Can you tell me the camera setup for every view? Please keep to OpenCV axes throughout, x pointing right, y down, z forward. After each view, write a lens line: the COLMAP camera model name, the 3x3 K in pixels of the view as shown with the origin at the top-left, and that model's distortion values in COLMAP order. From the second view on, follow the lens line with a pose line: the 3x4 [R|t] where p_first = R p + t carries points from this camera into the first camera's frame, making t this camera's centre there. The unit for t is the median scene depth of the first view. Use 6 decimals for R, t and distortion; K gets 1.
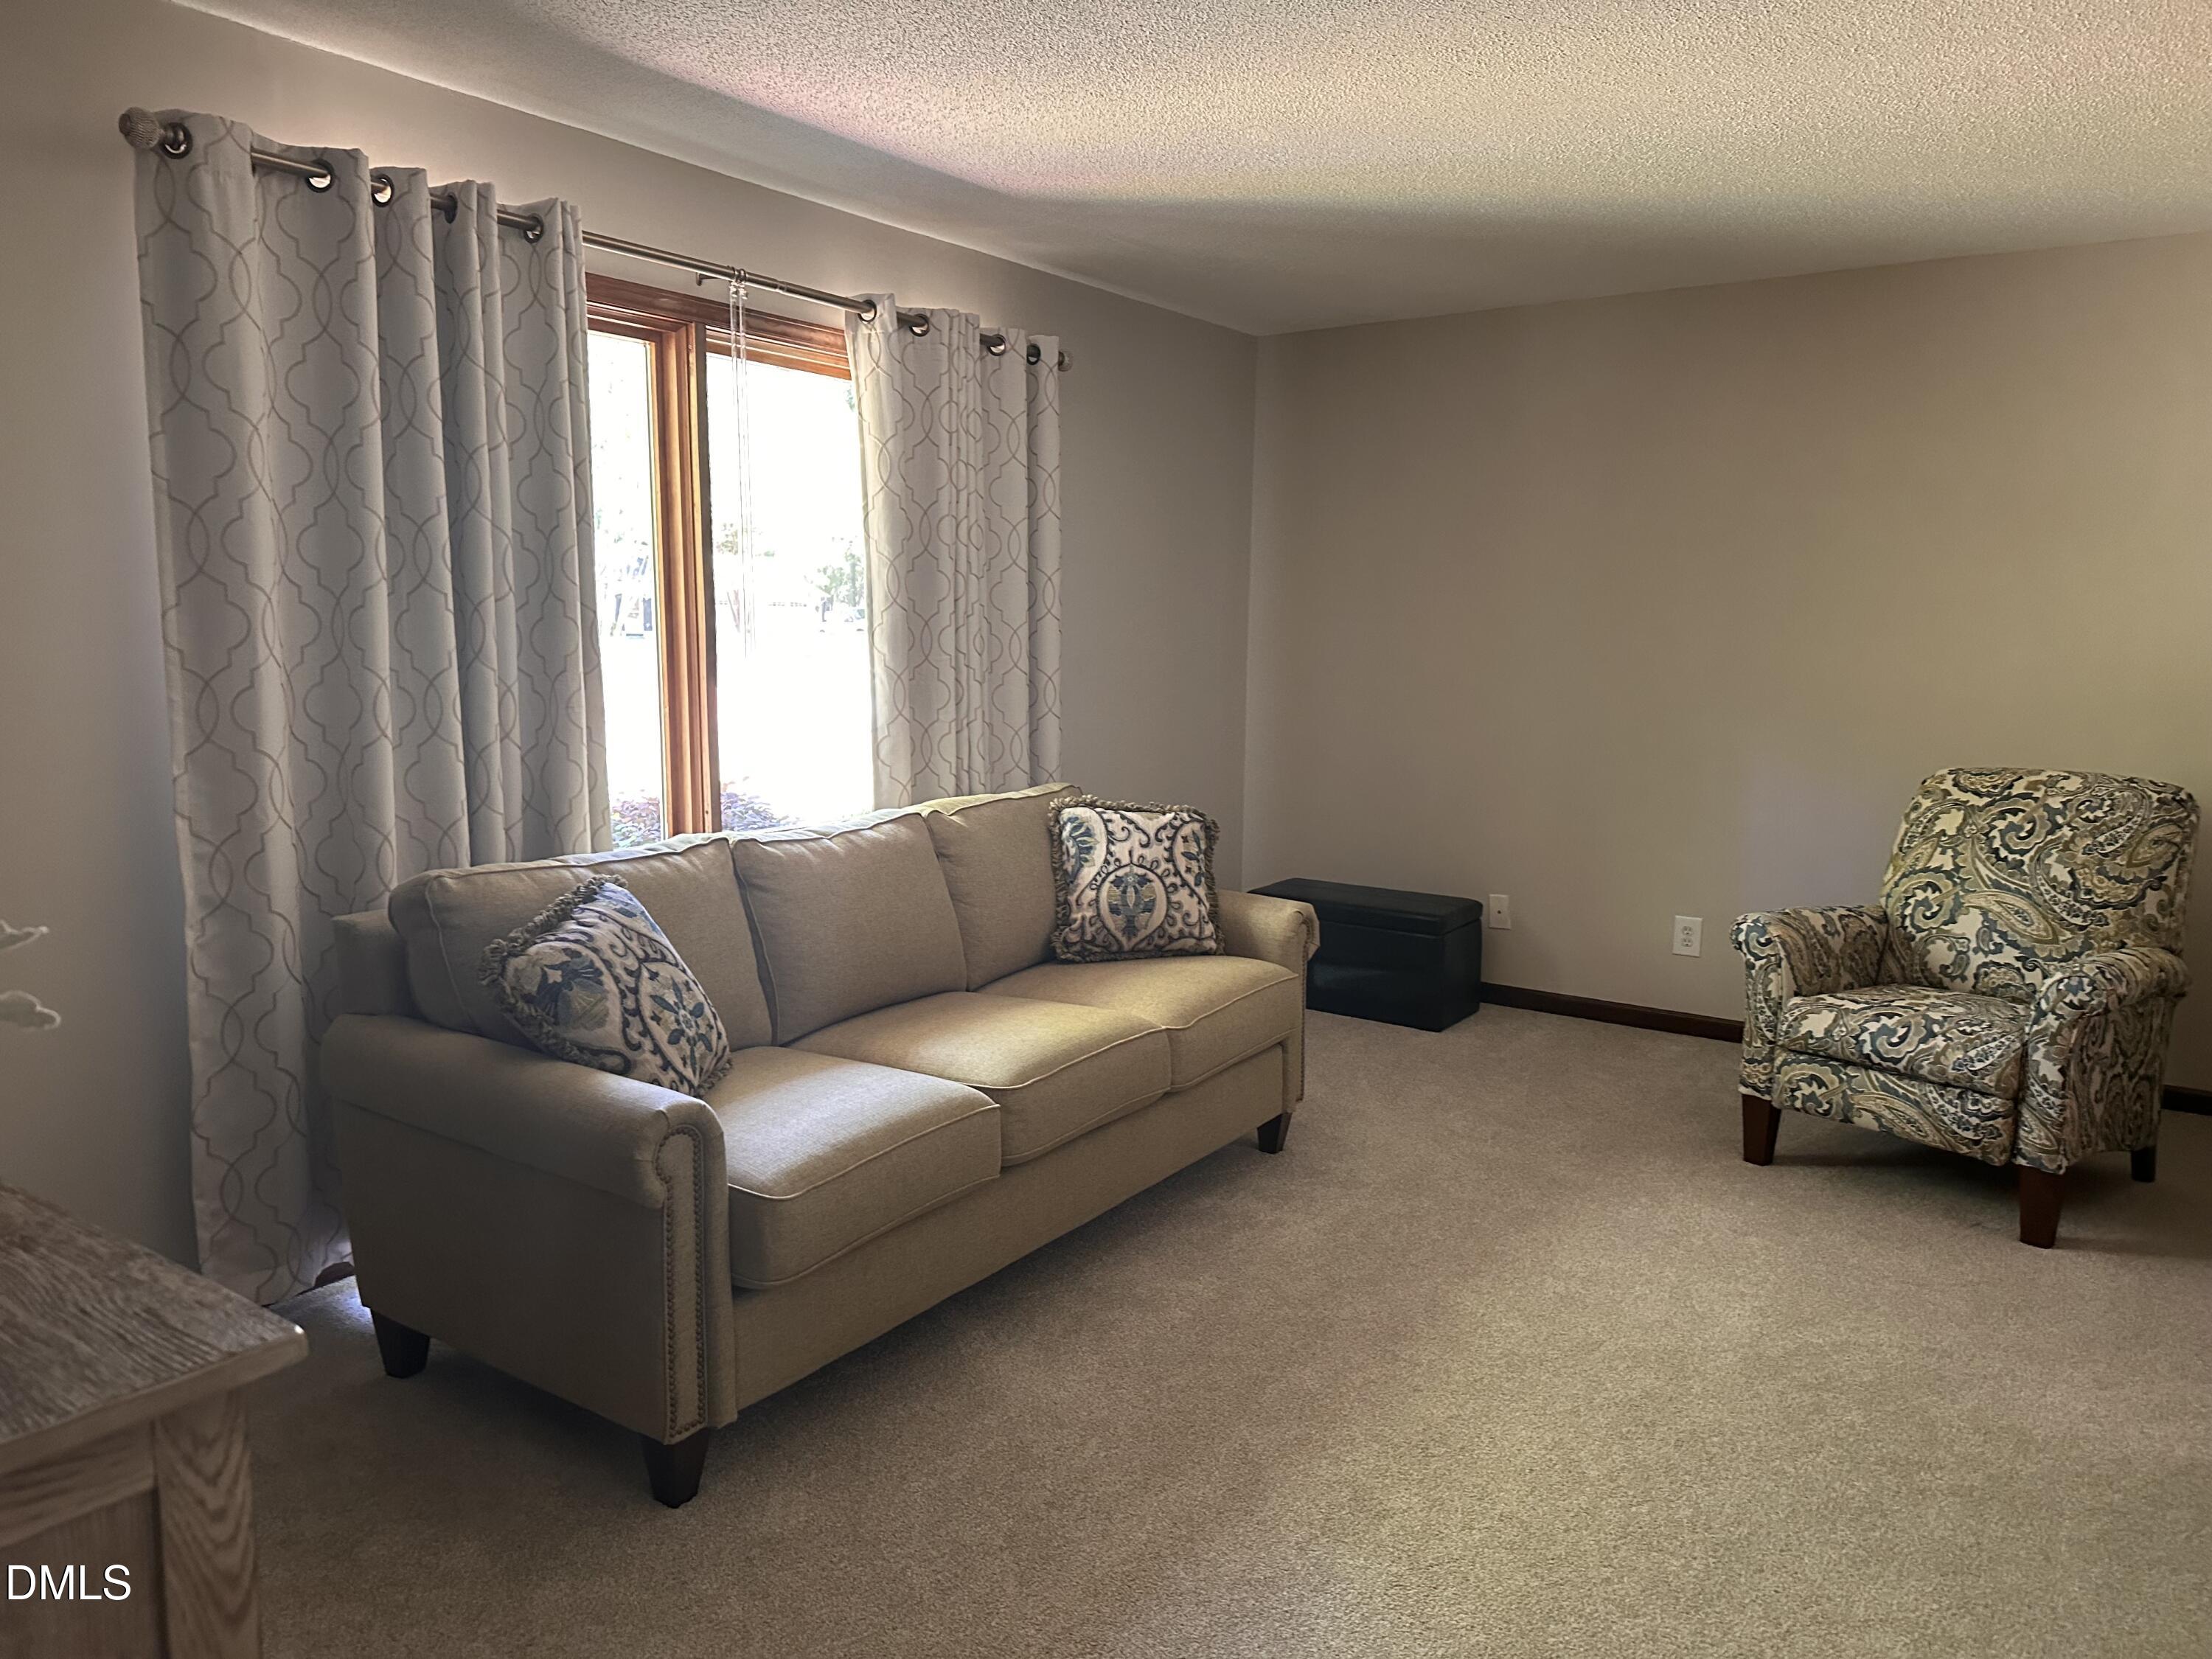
lens RADIAL K [[1534.8, 0, 1106.0], [0, 1534.8, 829.5], [0, 0, 1]] dist [-0.000573, -0.001228]
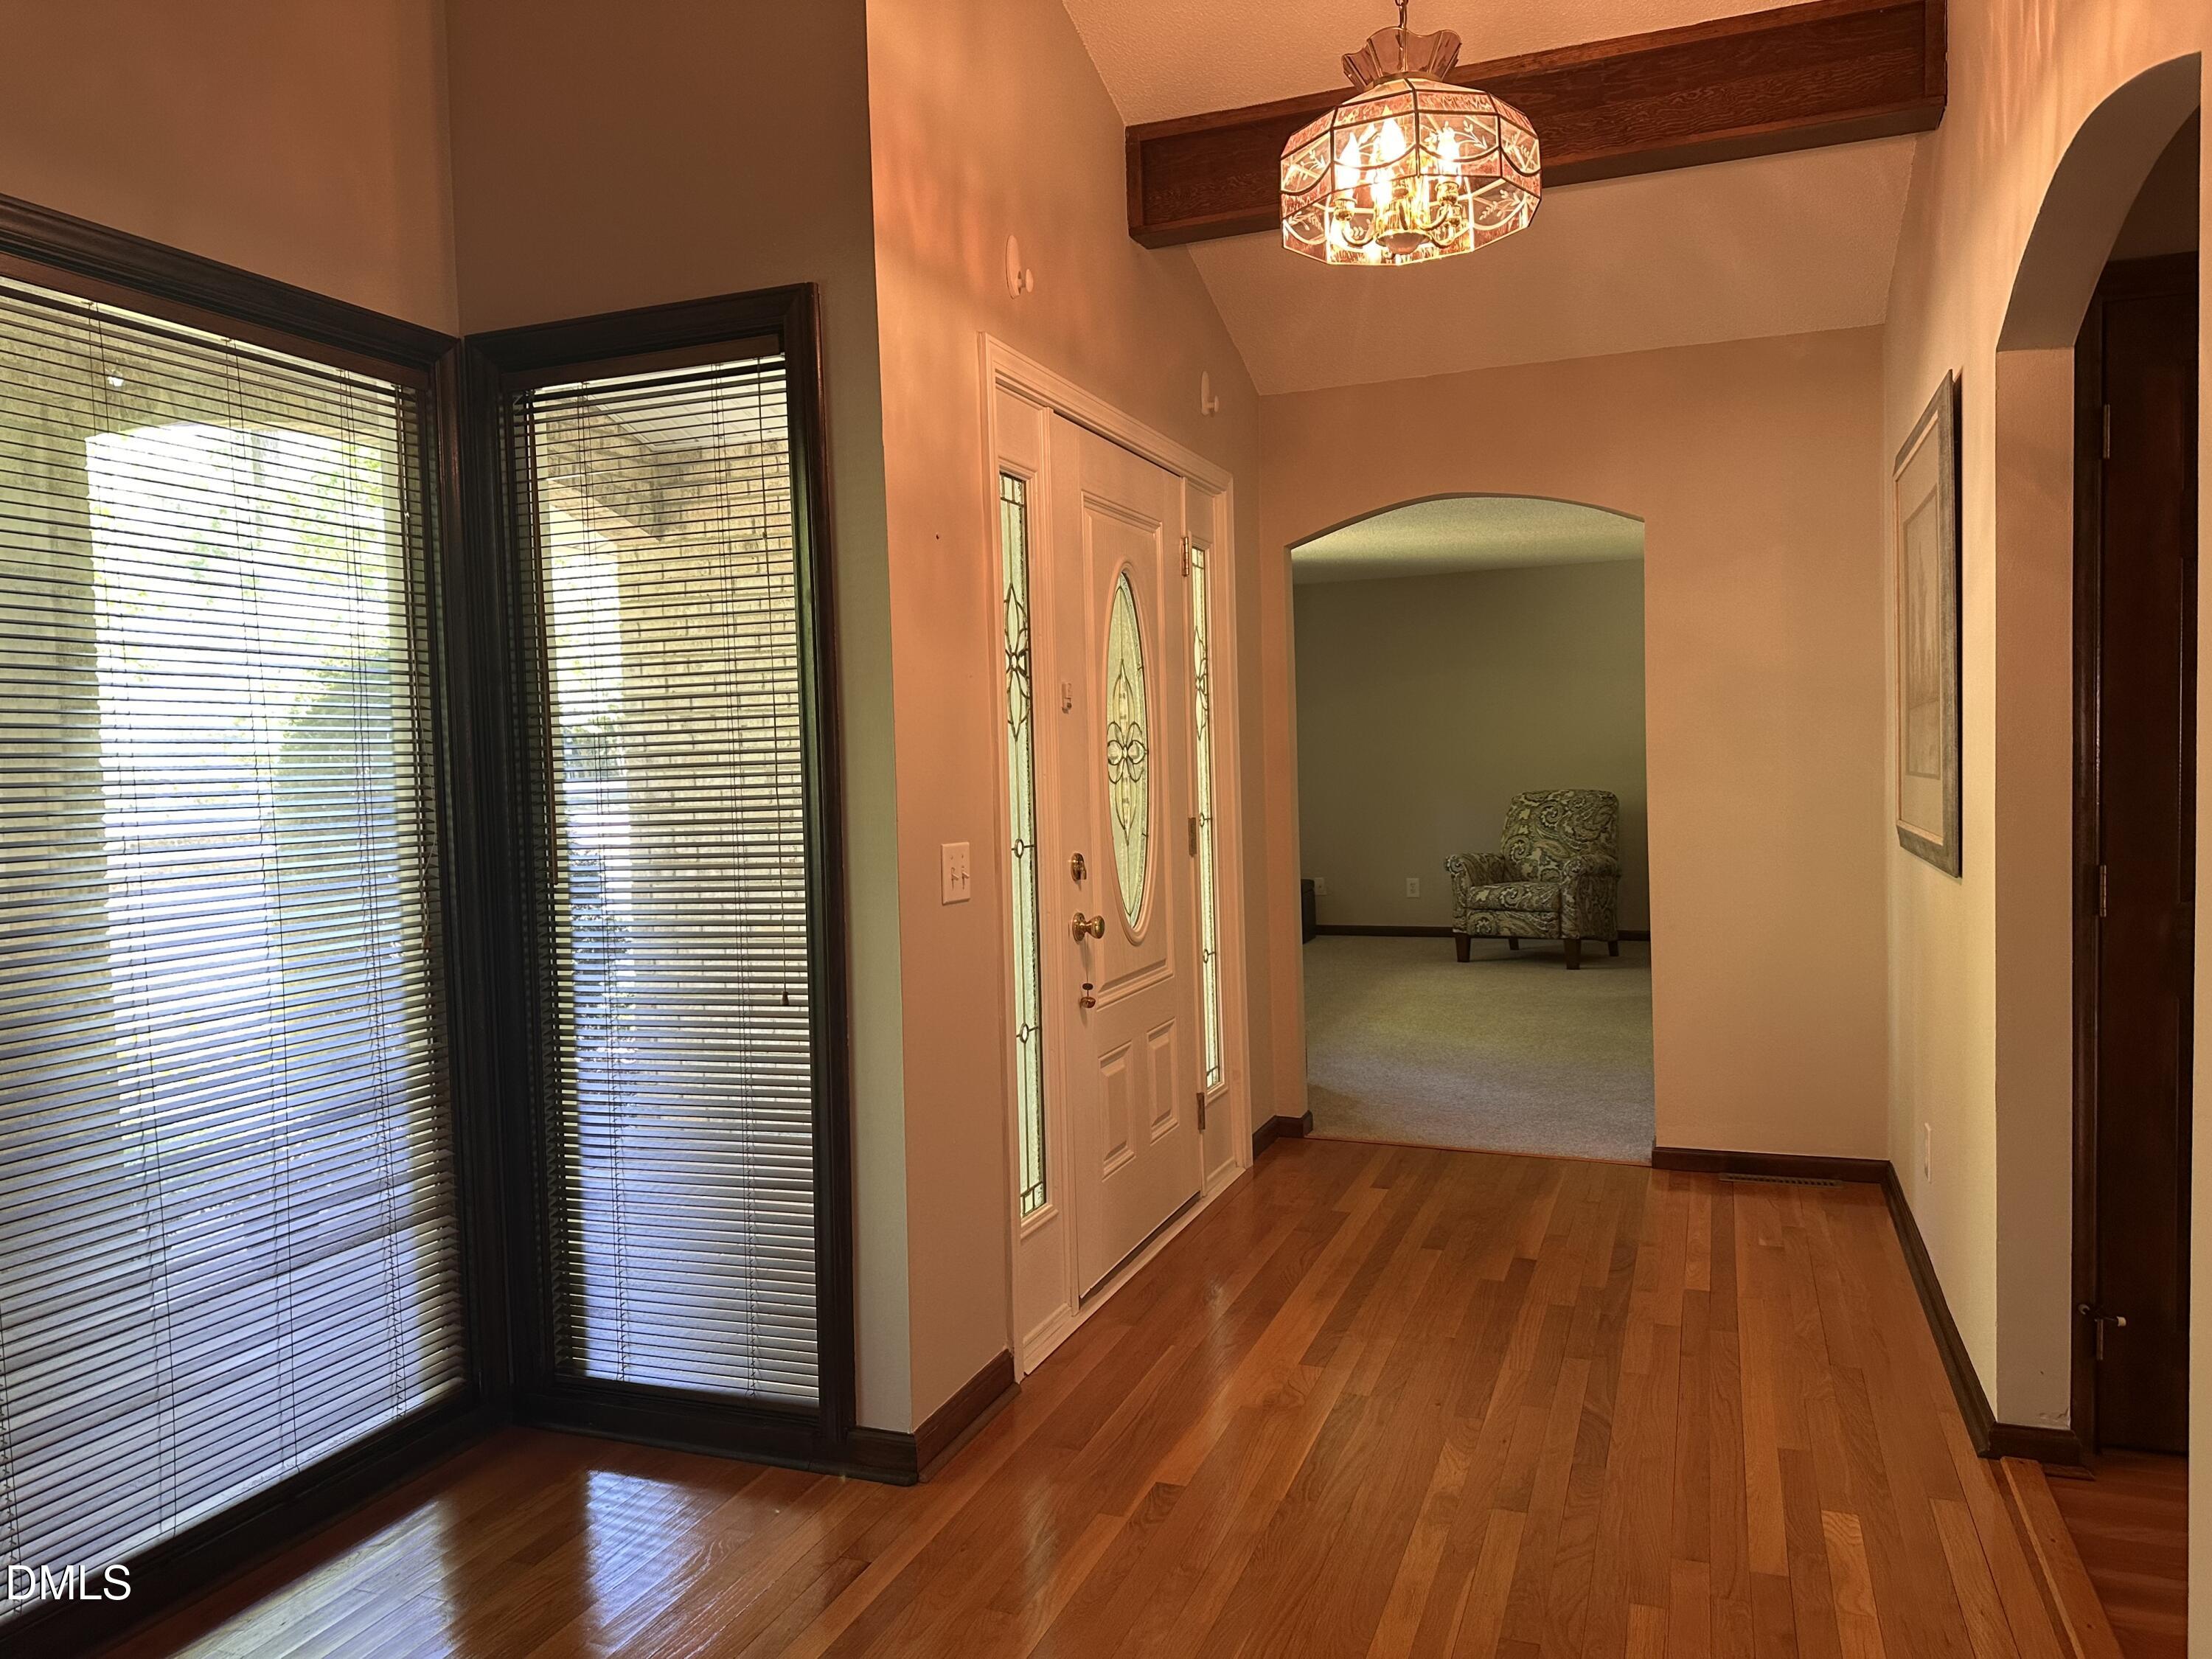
lens RADIAL K [[1534.8, 0, 1106.0], [0, 1534.8, 829.5], [0, 0, 1]] dist [-0.000573, -0.001228]
pose [[0.970213, -0.050764, 0.236874, -0.638761], [0.074210, 0.993069, -0.091136, 0.191060], [-0.230606, 0.106000, 0.967256, -1.137732]]
